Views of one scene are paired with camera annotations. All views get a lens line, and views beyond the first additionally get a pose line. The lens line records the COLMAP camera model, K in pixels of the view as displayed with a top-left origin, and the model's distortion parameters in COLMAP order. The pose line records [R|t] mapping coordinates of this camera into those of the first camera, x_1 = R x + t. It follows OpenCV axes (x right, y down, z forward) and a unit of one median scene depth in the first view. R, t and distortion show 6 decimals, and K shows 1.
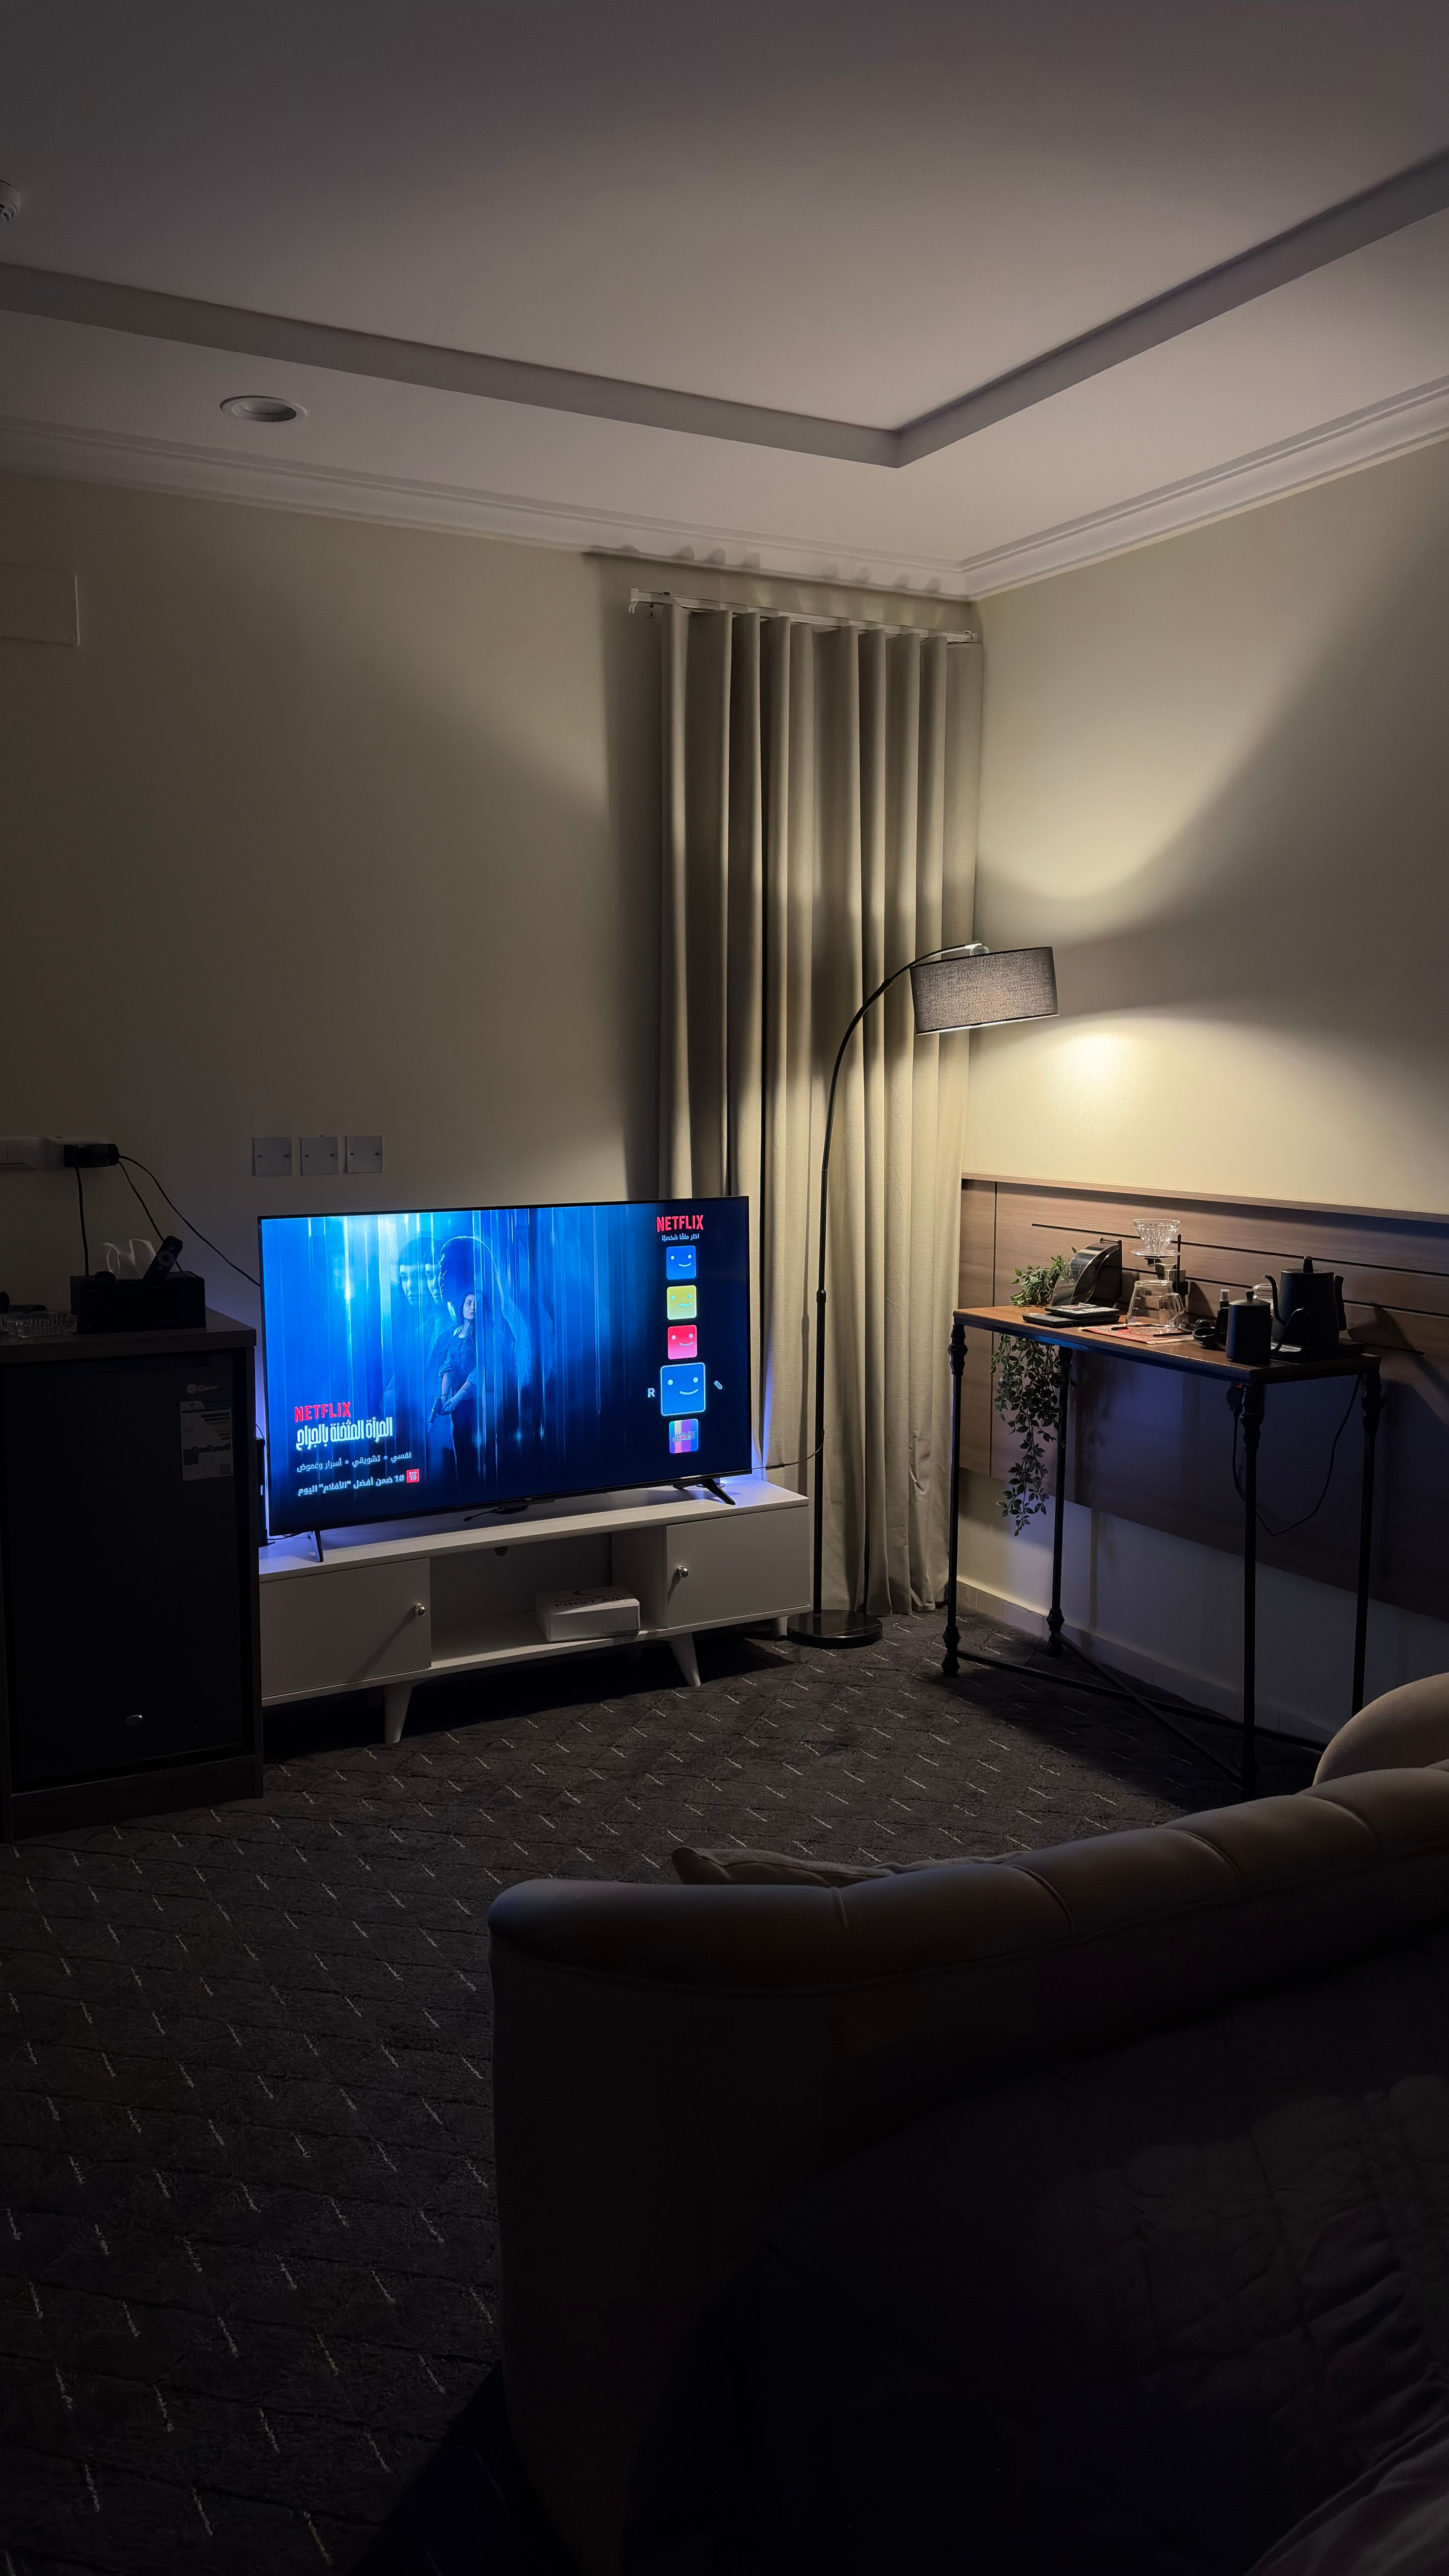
lens RADIAL K [[2000.4, 0, 741.0], [0, 2000.4, 1271.1], [0, 0, 1]] dist [0.040089, -0.020115]
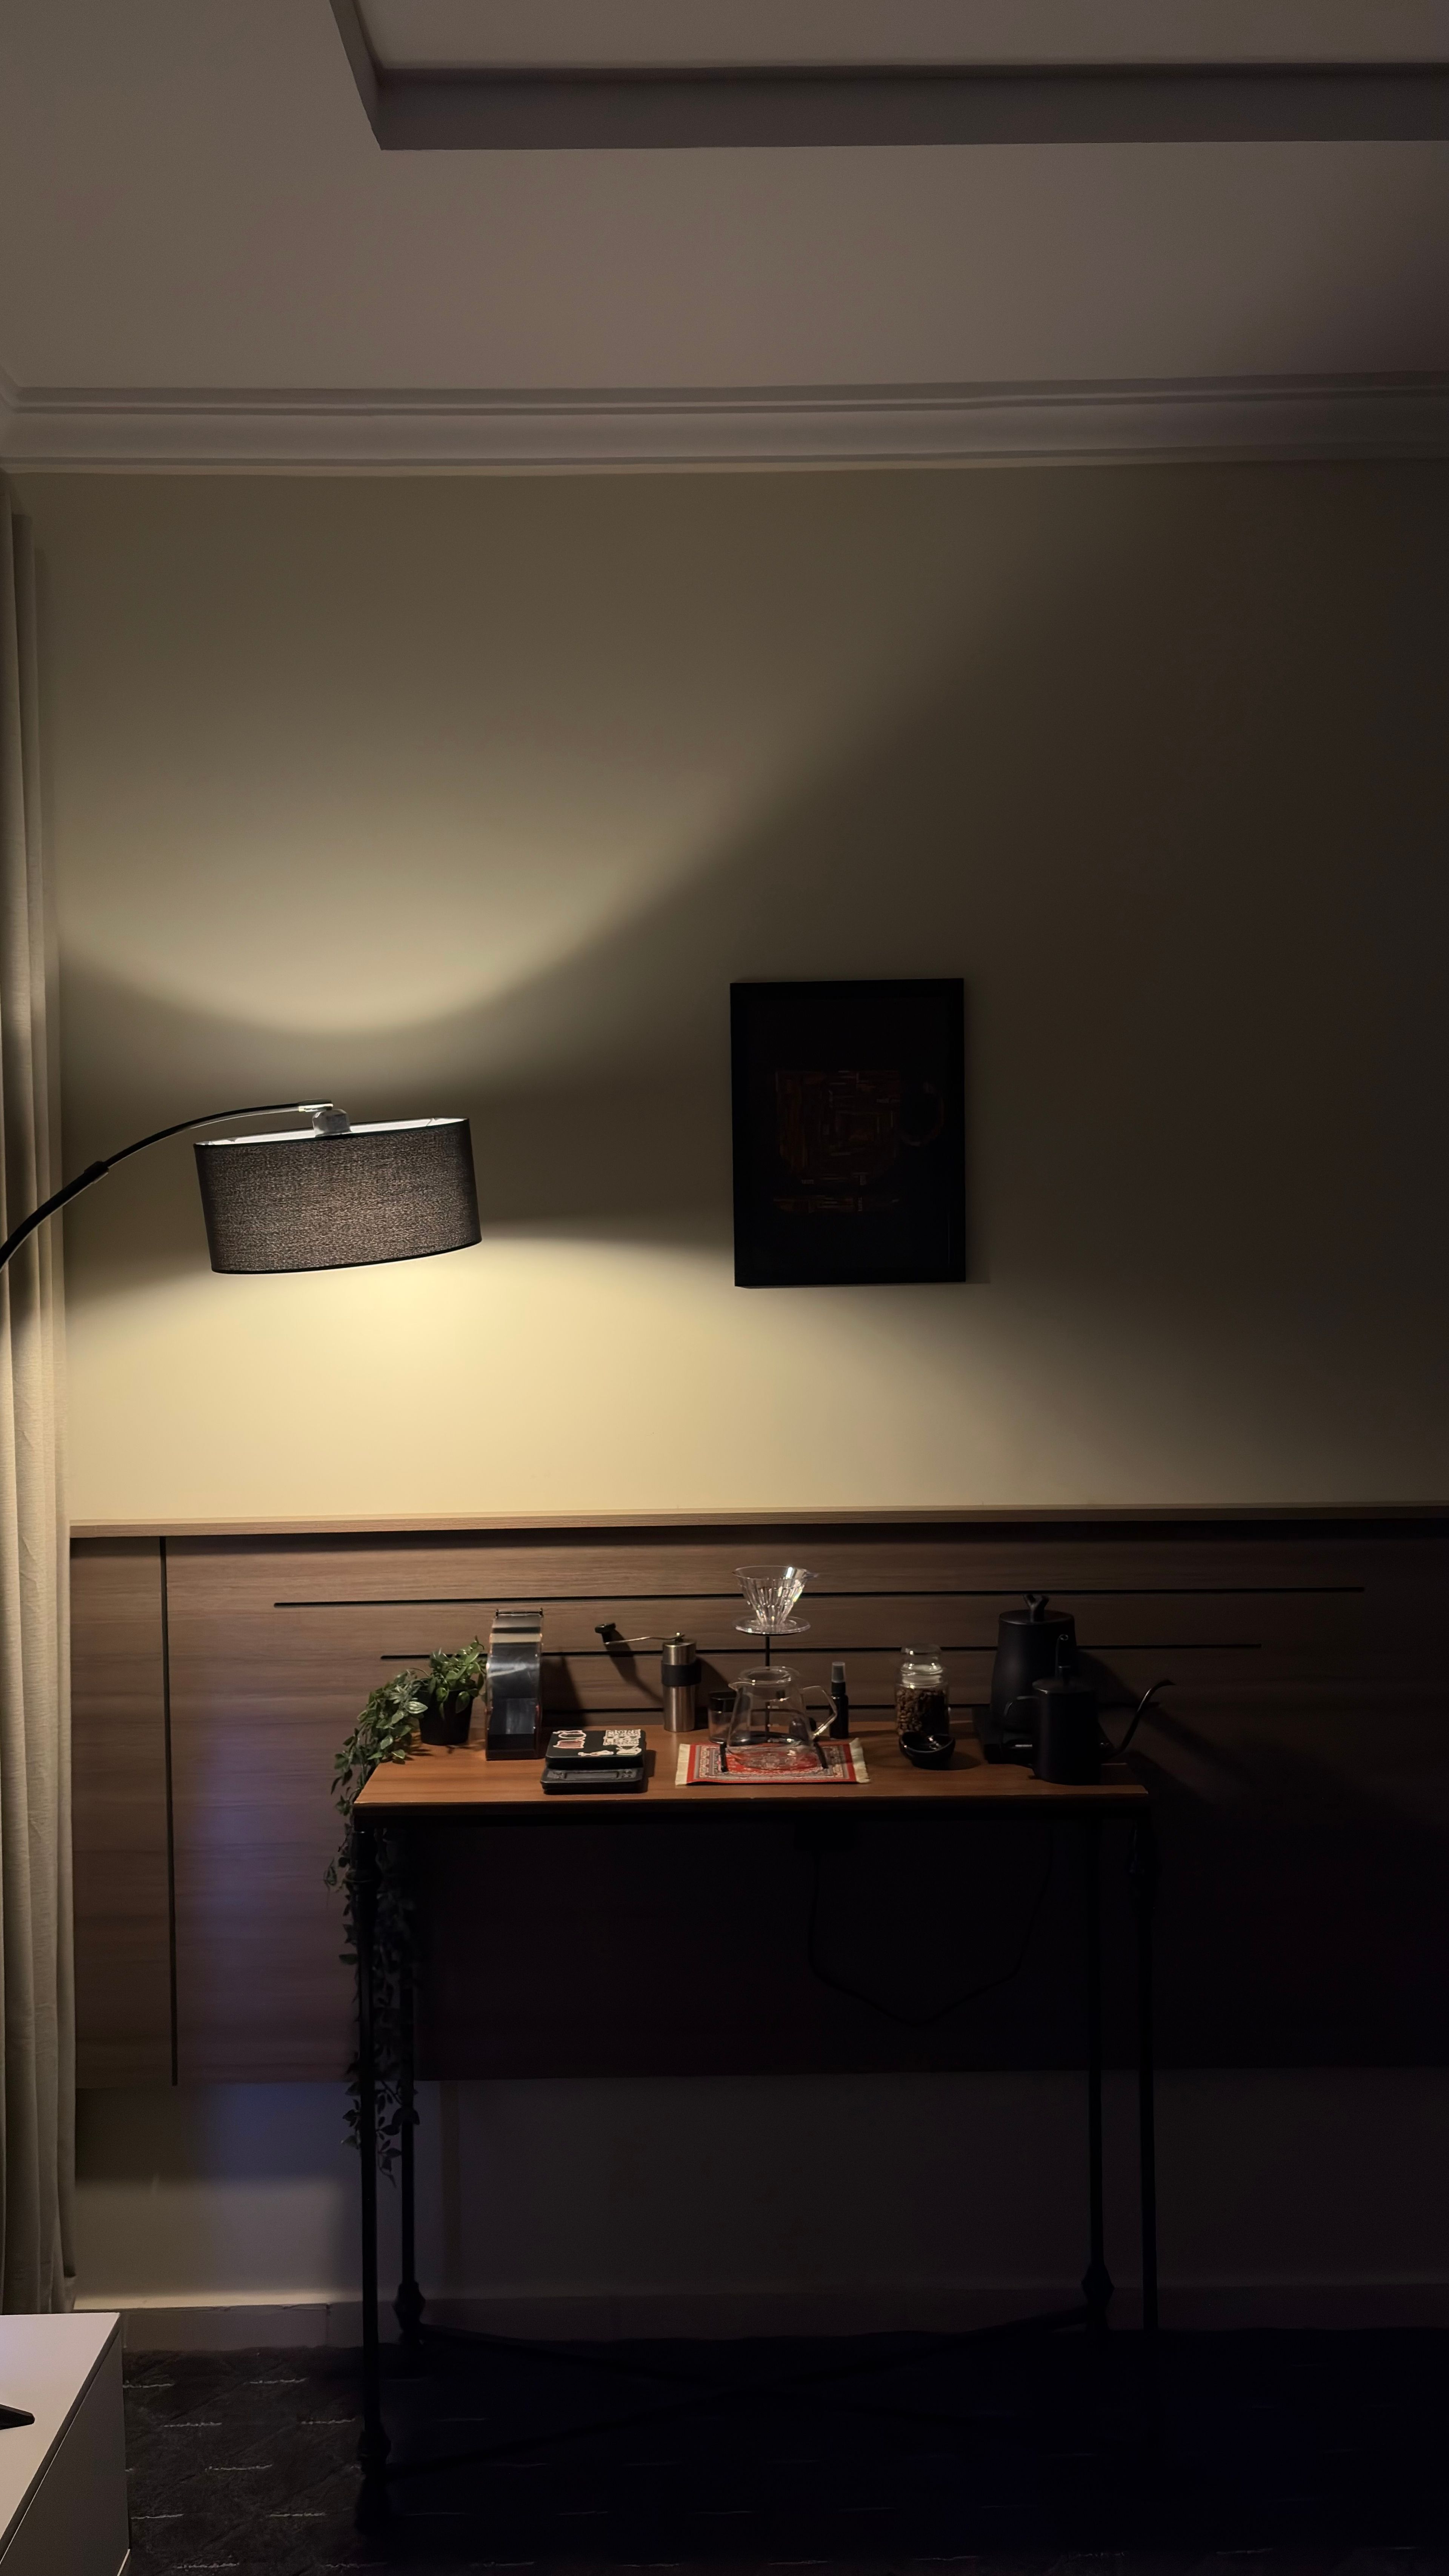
lens RADIAL K [[2109.2, 0, 756.6], [0, 2109.2, 1356.2], [0, 0, 1]] dist [0.040993, 0.004661]
pose [[0.464847, -0.033124, 0.884771, -0.335686], [0.110032, 0.993714, -0.020607, -0.070375], [-0.878527, 0.106932, 0.465569, 0.645321]]
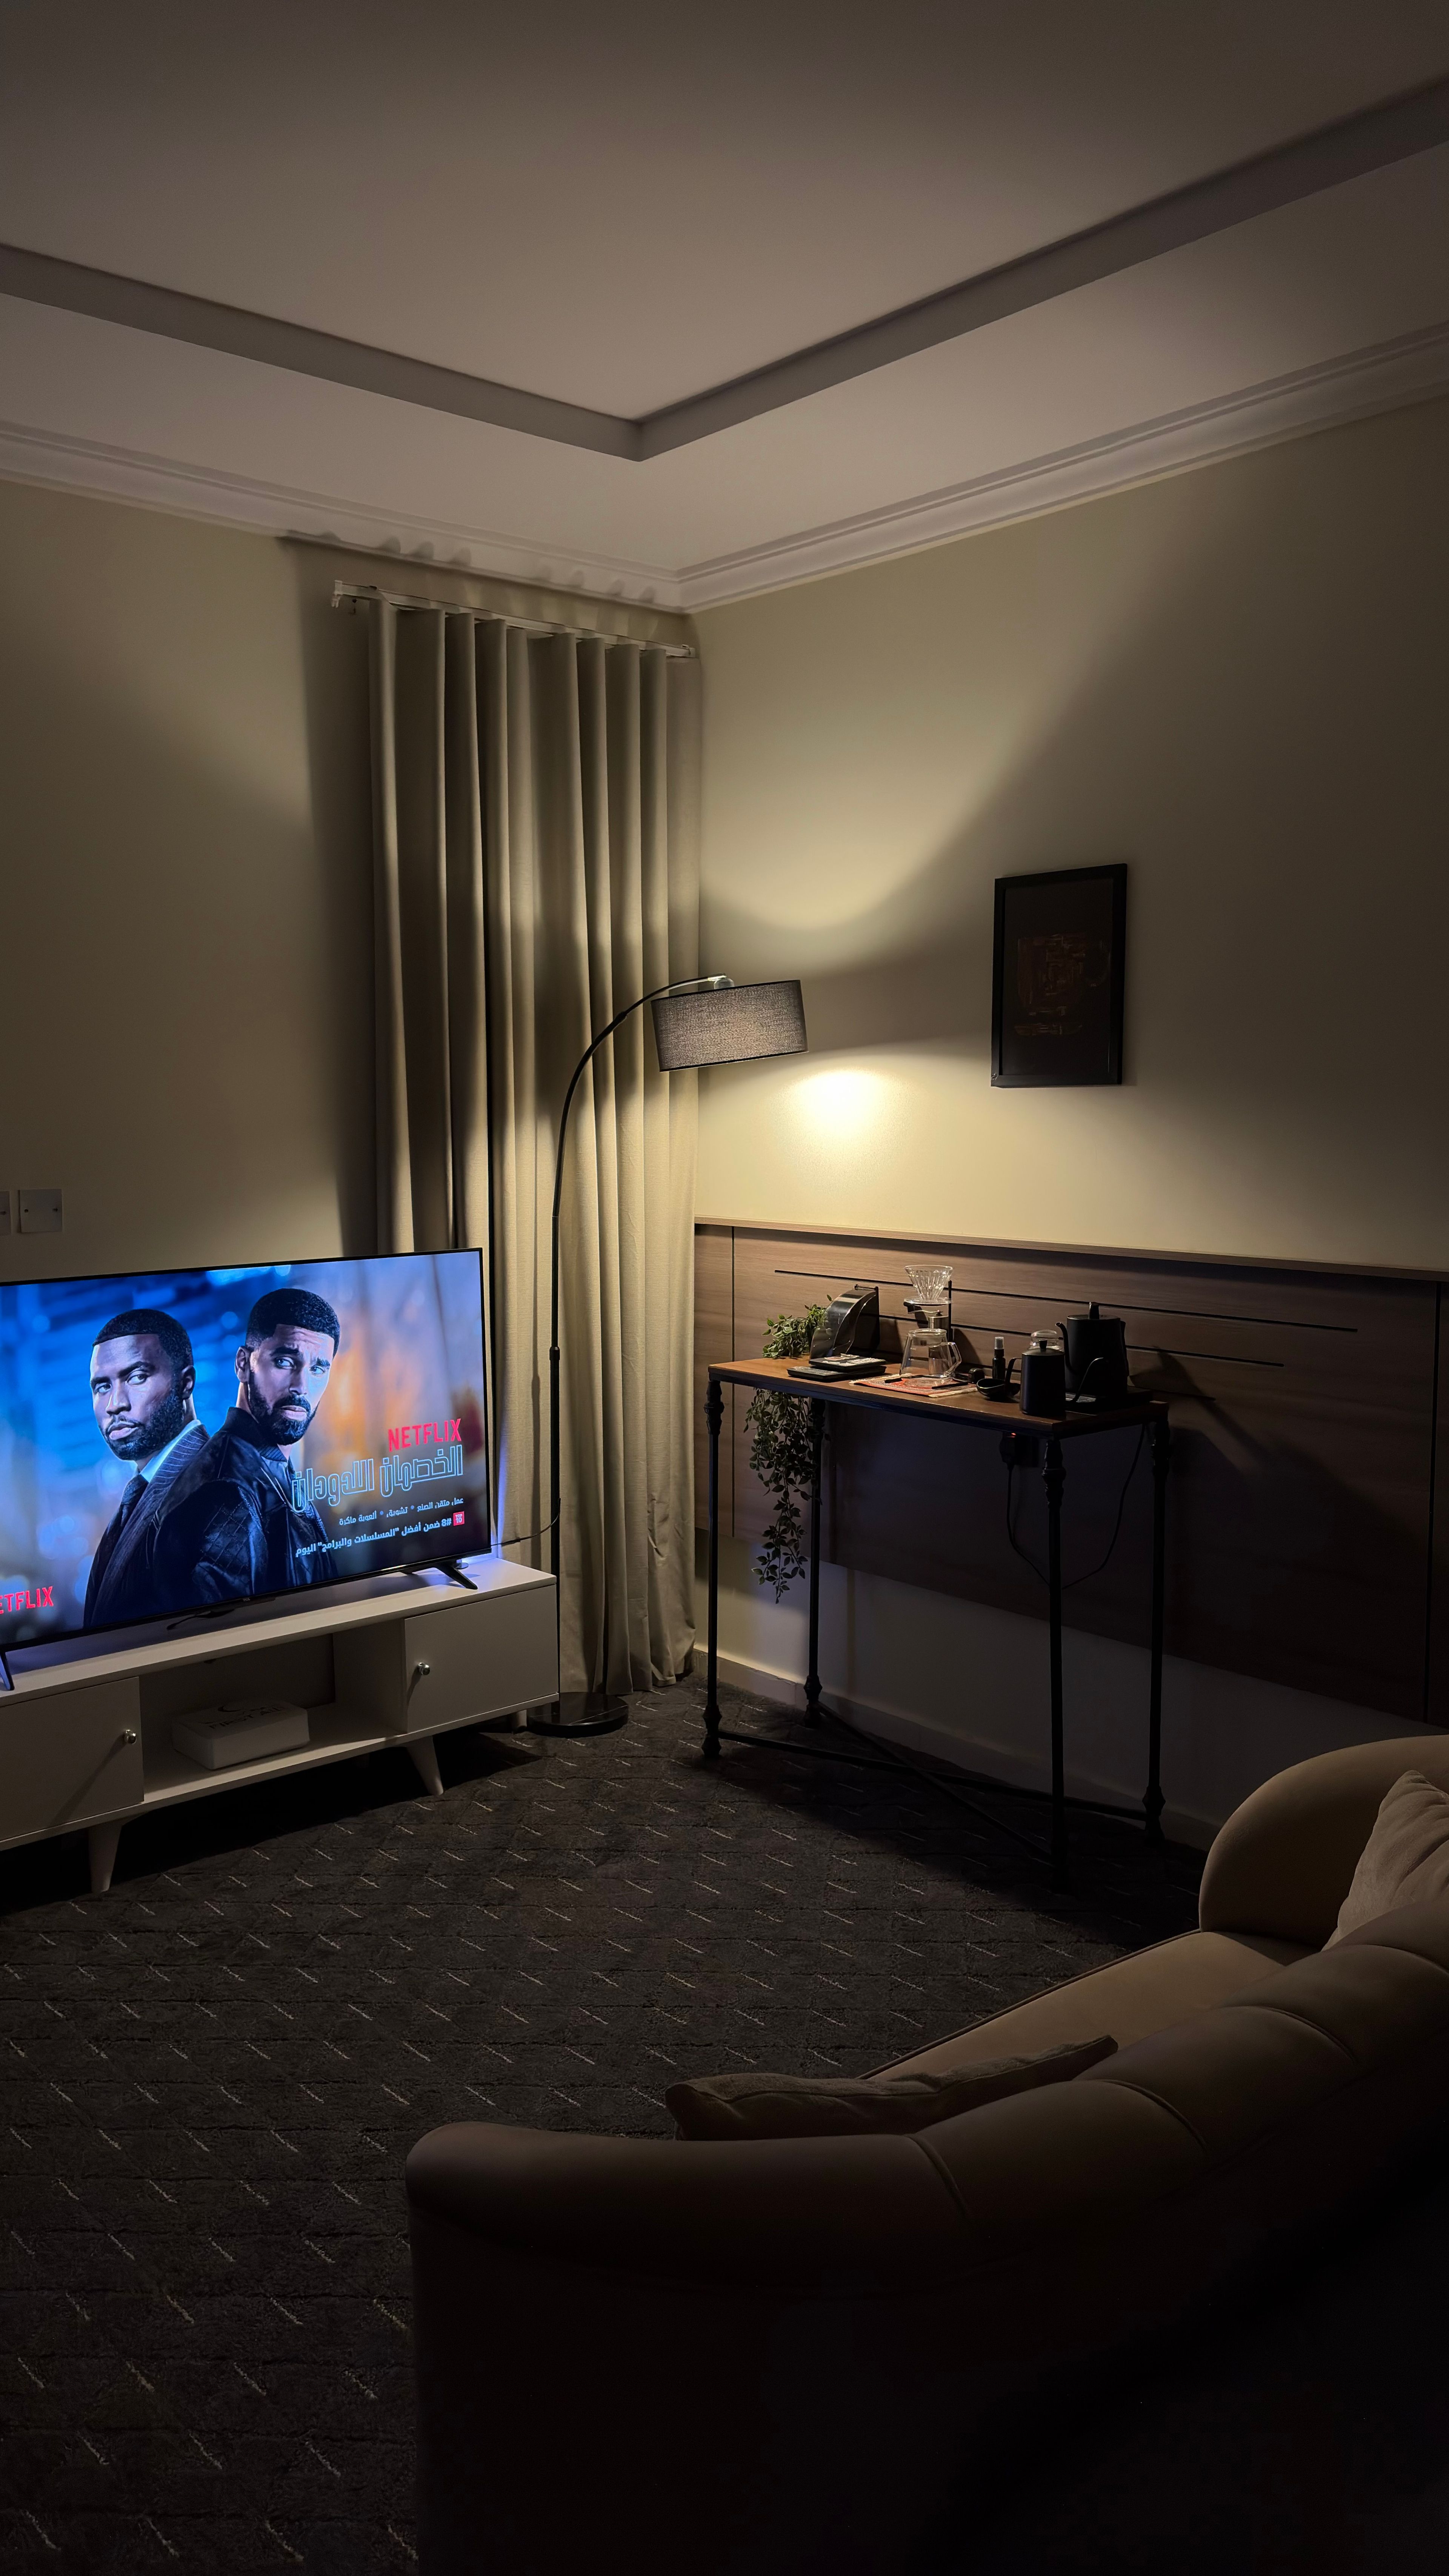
lens RADIAL K [[2000.4, 0, 743.6], [0, 2000.4, 1275.2], [0, 0, 1]] dist [0.040089, -0.020115]
pose [[0.978243, -0.025153, 0.205930, -0.069041], [0.027966, 0.999551, -0.010760, -0.012557], [-0.205566, 0.016285, 0.978508, 0.082824]]
